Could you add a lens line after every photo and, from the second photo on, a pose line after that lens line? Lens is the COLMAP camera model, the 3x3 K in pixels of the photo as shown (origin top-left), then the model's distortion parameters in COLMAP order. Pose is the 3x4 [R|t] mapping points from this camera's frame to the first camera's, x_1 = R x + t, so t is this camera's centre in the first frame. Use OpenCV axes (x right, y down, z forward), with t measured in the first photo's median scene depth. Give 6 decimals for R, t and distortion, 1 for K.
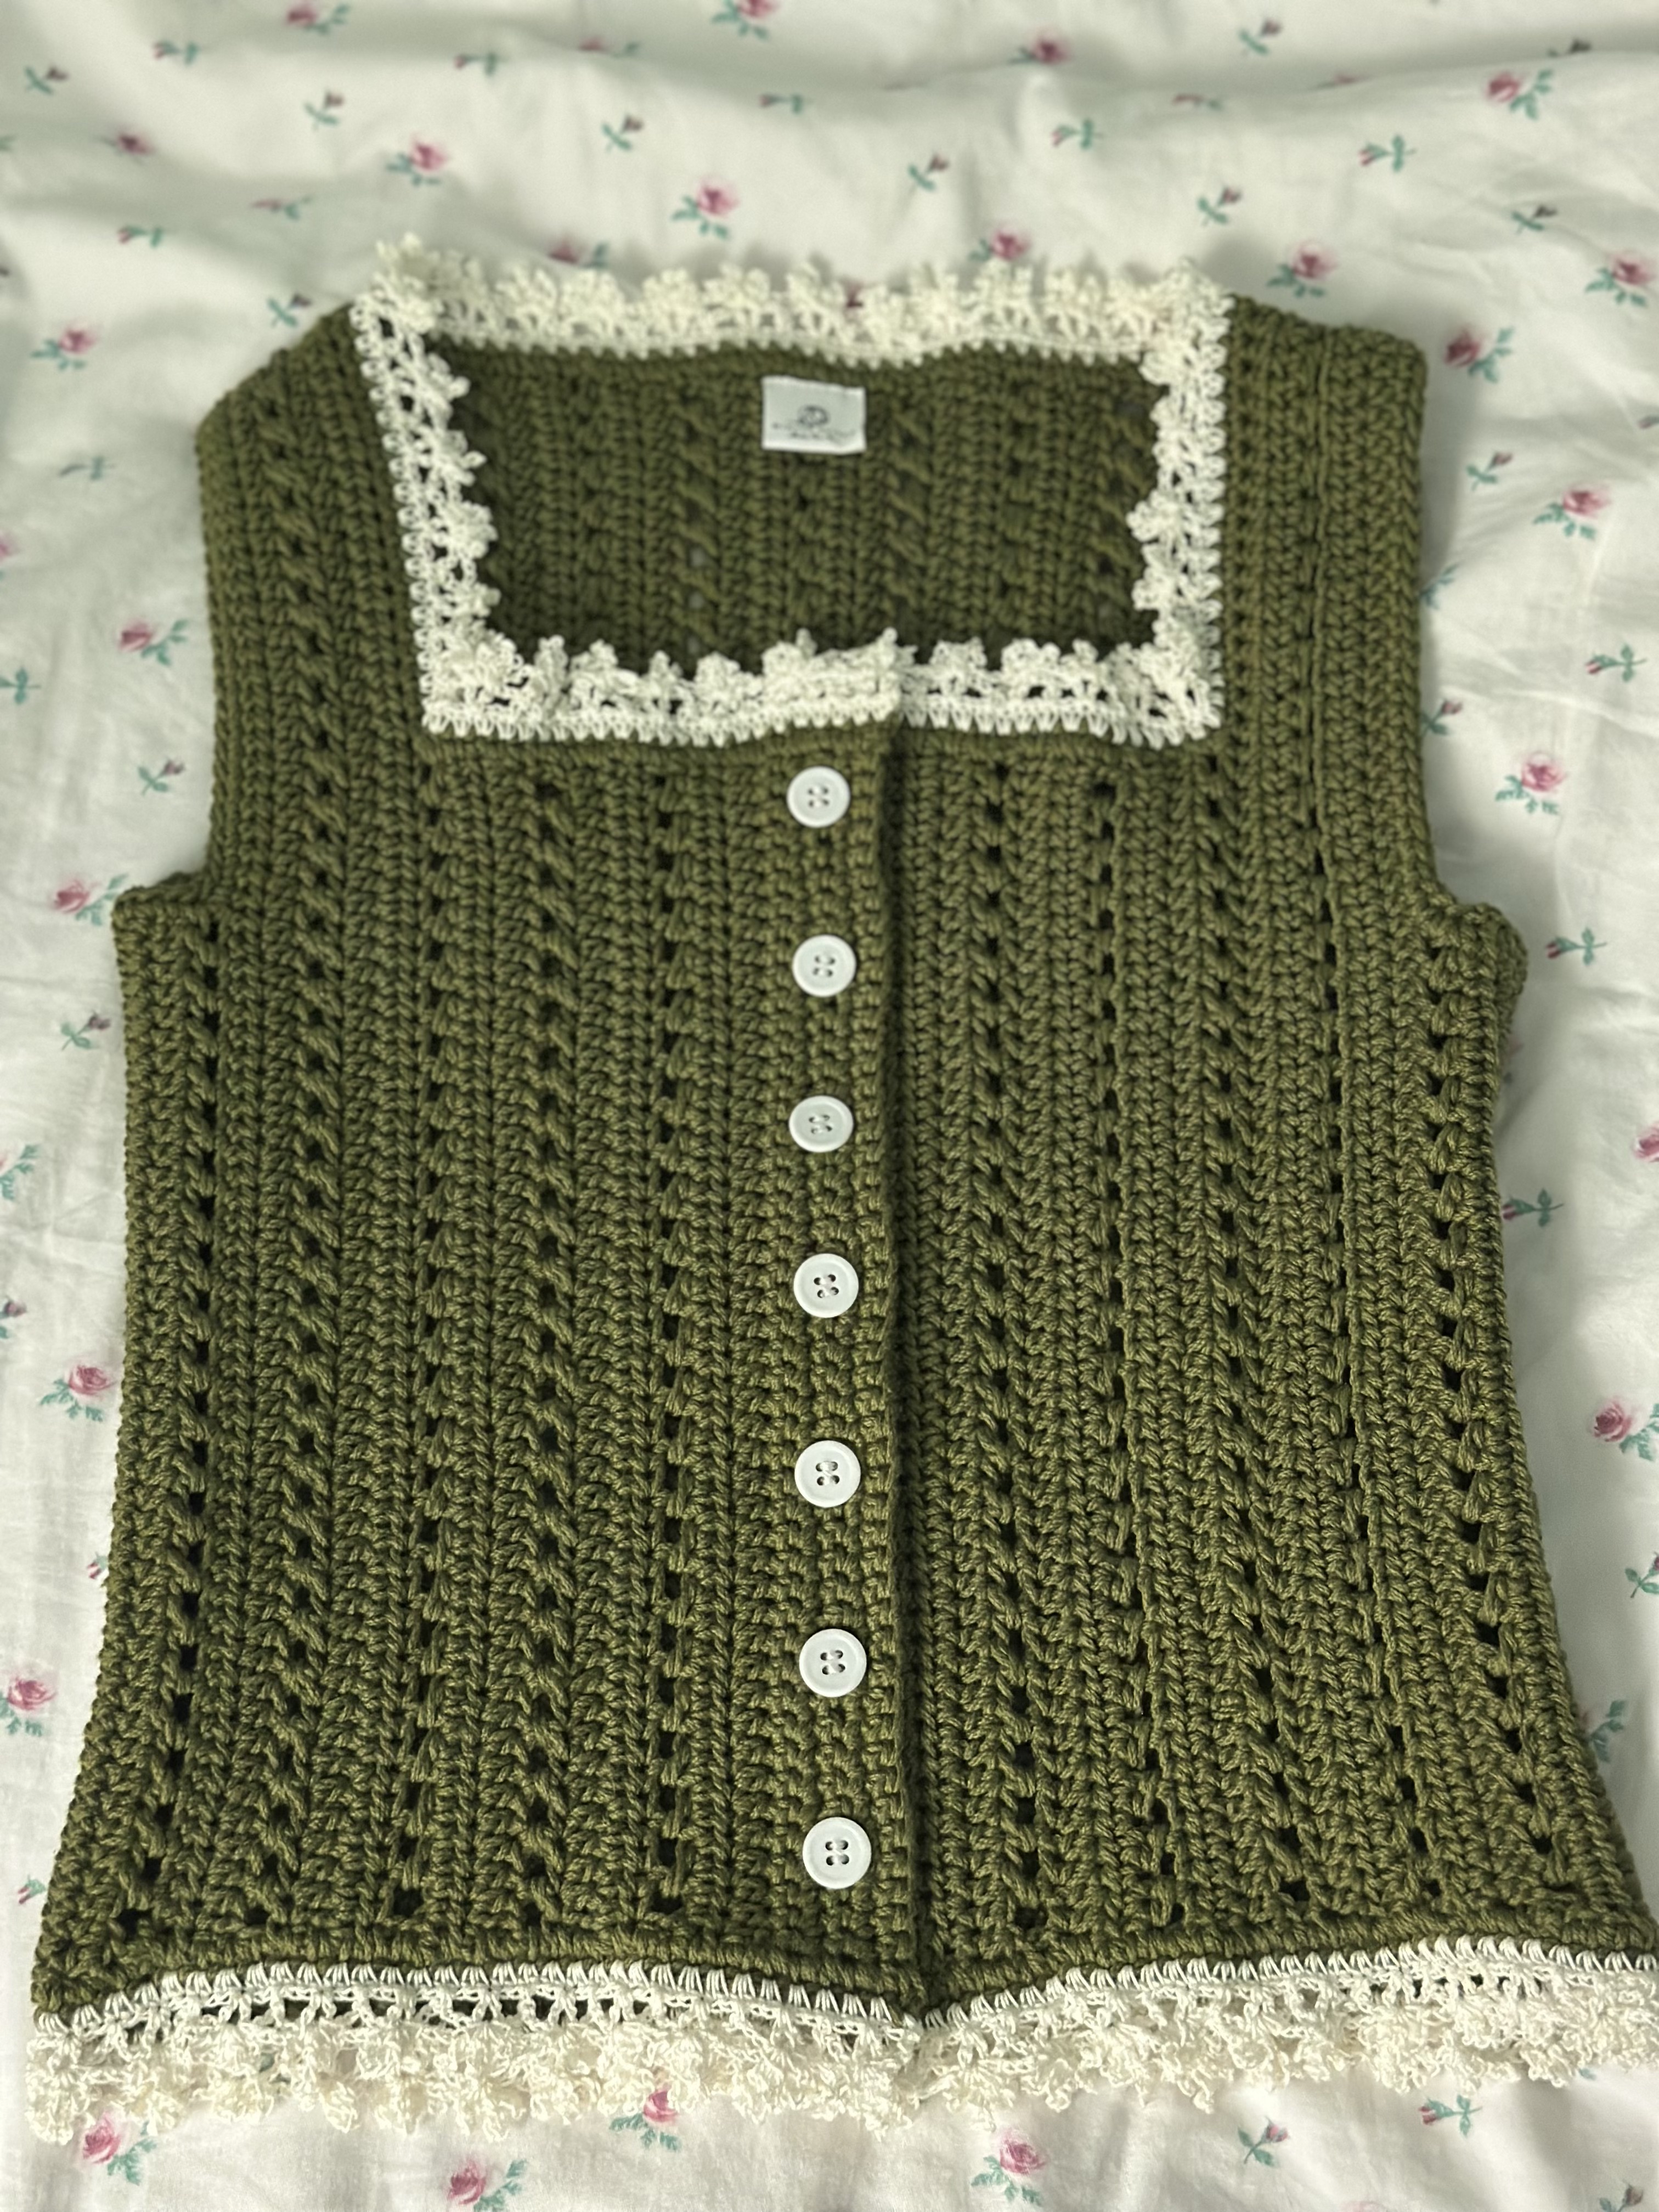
lens RADIAL K [[3109.2, 0, 837.3], [0, 3109.2, 1111.1], [0, 0, 1]] dist [0.111828, 0.000000]
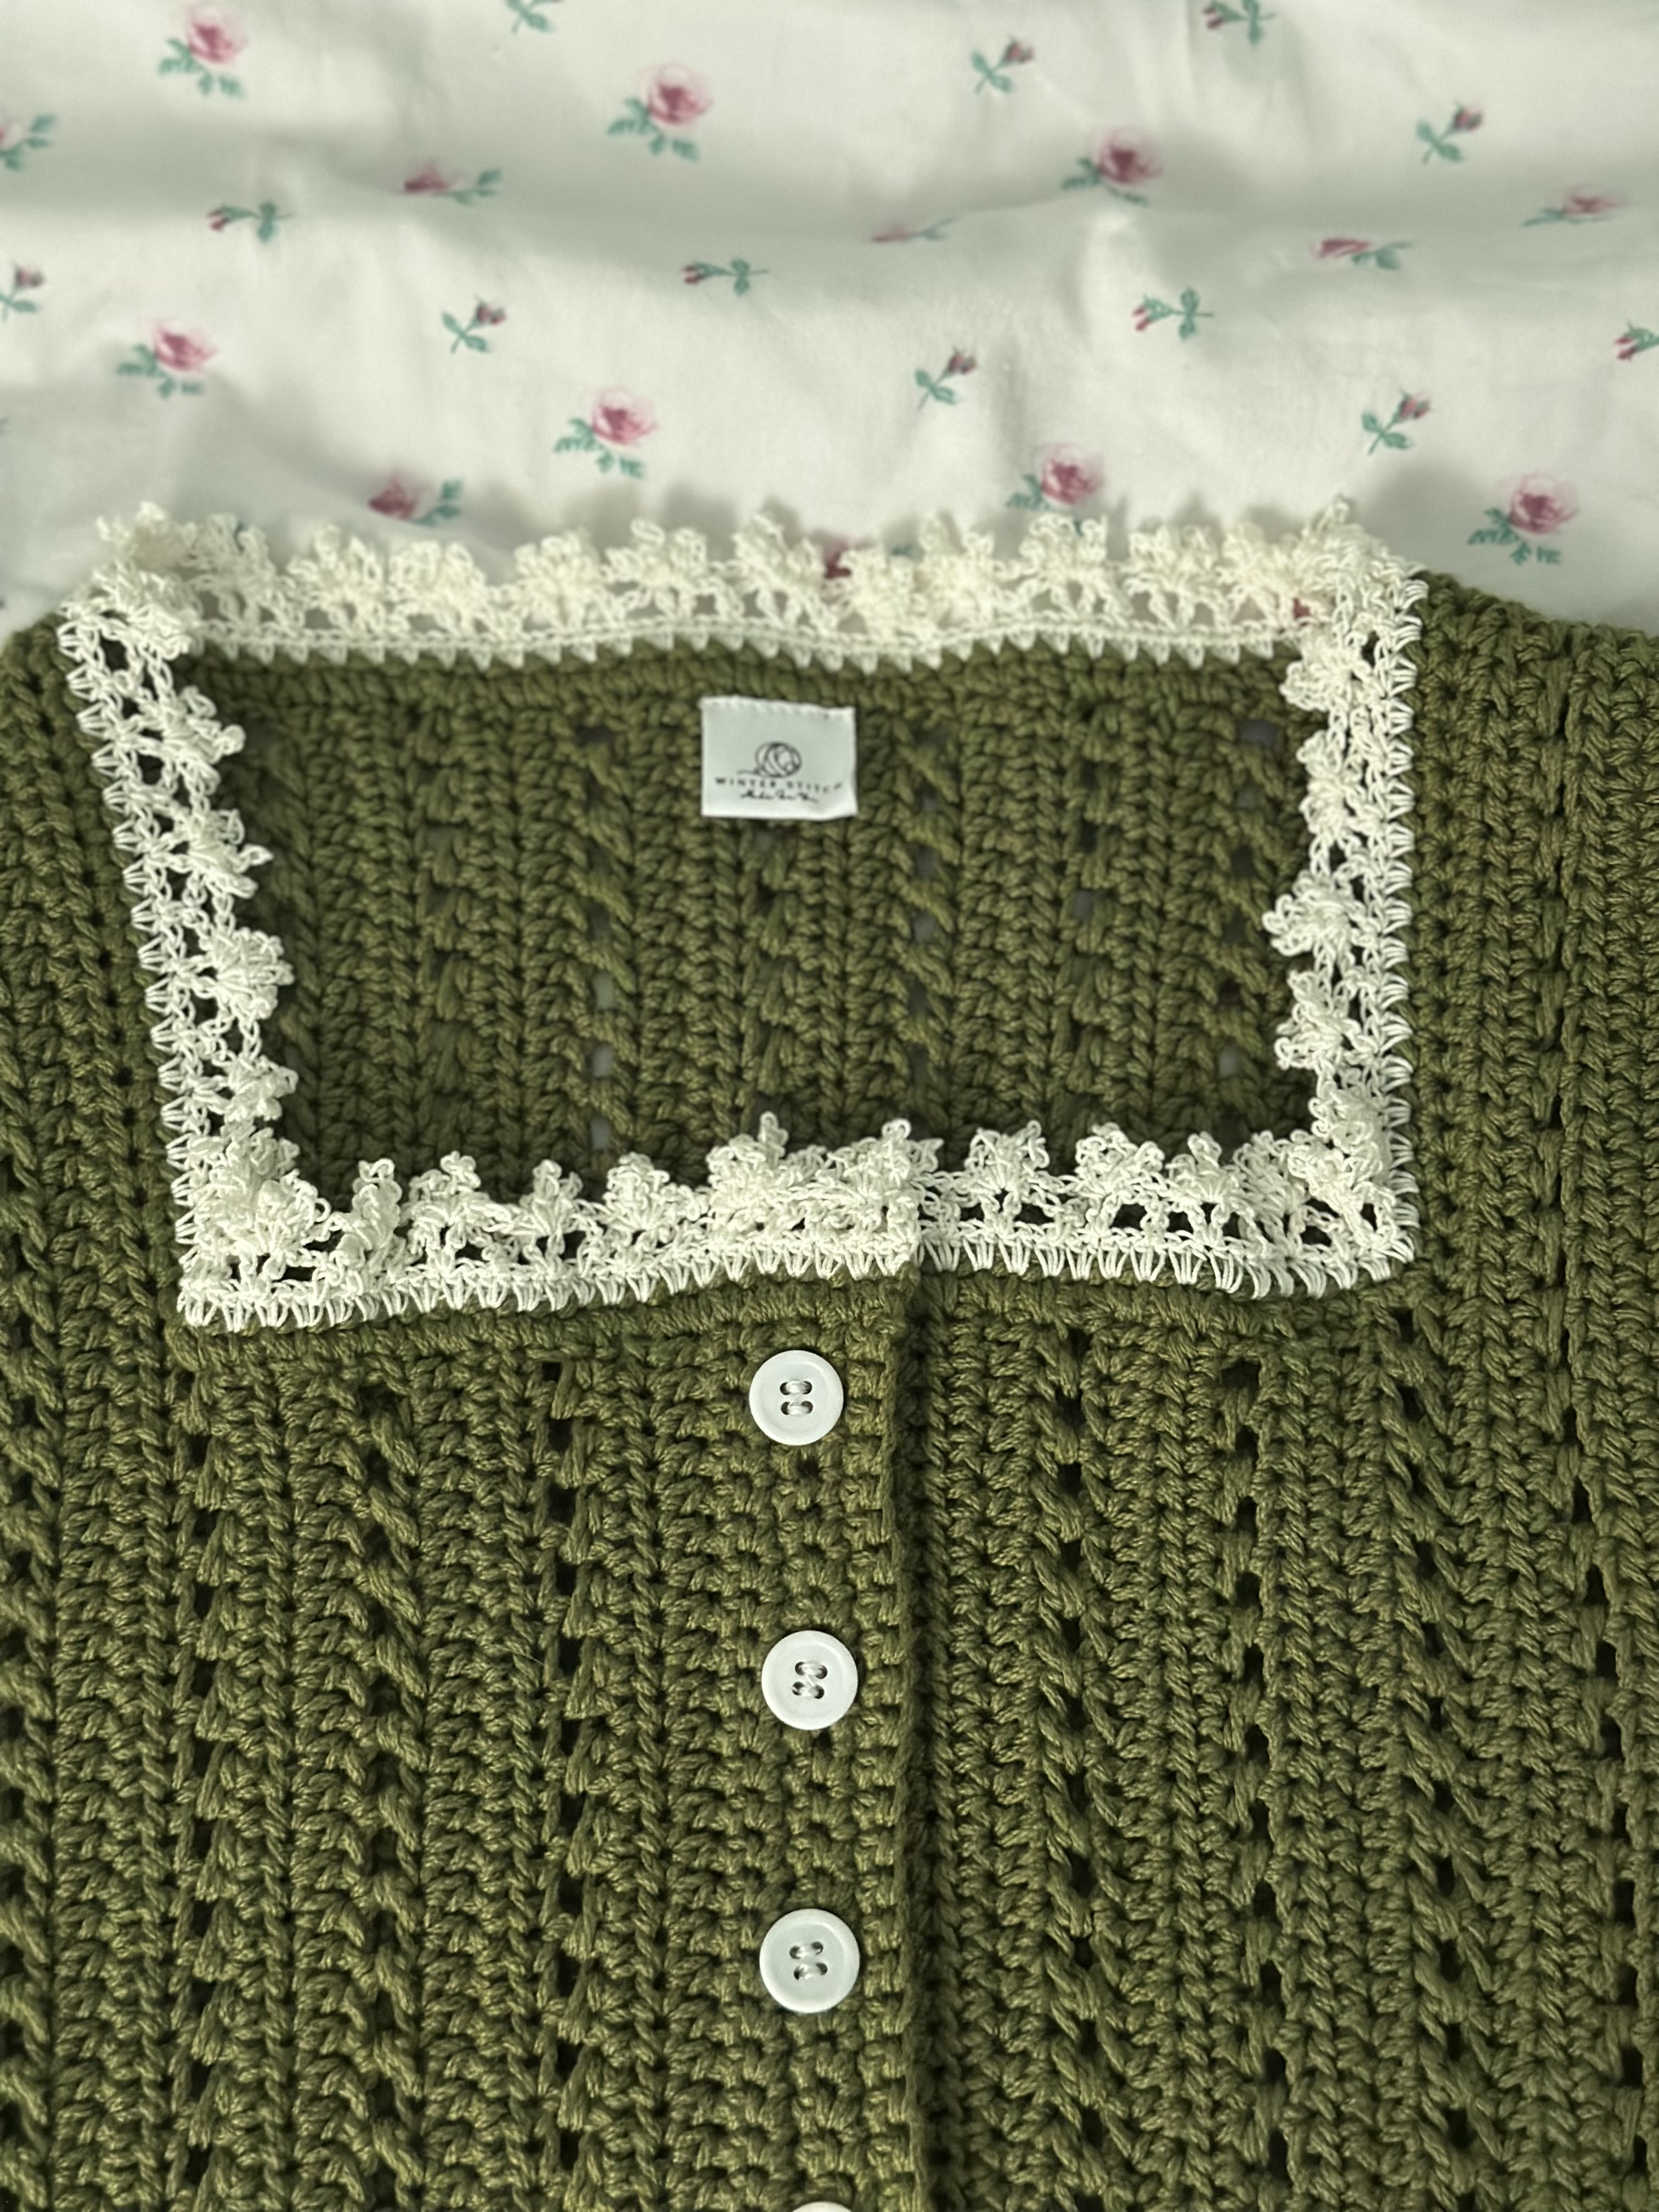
lens RADIAL K [[3109.2, 0, 831.4], [0, 3109.2, 1096.6], [0, 0, 1]] dist [0.111828, 0.000000]
pose [[0.999751, -0.021154, -0.007104, 0.007056], [0.021660, 0.996496, 0.080786, -0.211856], [0.005371, -0.080920, 0.996706, 0.356660]]
